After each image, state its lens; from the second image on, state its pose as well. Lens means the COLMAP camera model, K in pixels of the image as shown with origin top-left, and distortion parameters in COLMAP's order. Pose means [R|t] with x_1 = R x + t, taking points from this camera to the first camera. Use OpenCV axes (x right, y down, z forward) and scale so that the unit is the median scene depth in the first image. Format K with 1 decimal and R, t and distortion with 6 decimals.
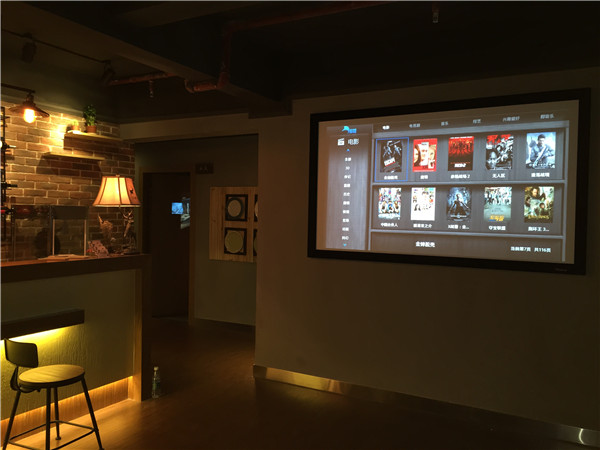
lens RADIAL K [[508.7, 0, 299.8], [0, 508.7, 224.3], [0, 0, 1]] dist [0.096318, -0.001398]
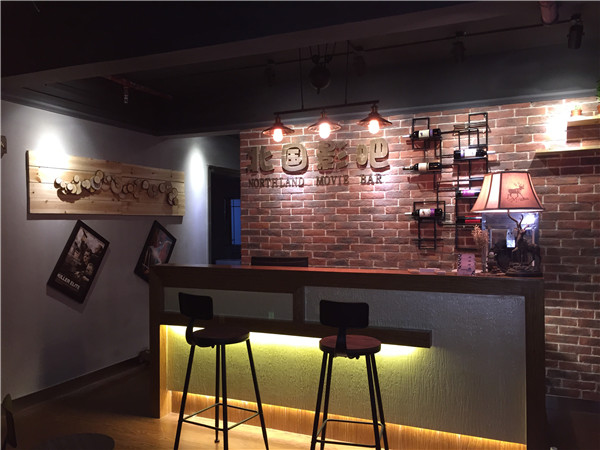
lens RADIAL K [[508.7, 0, 299.8], [0, 508.7, 222.9], [0, 0, 1]] dist [0.096318, -0.001398]
pose [[0.161361, -0.009447, -0.986850, 0.297647], [-0.011201, 0.999872, -0.011403, -0.005241], [0.986832, 0.012894, 0.161235, 0.477538]]
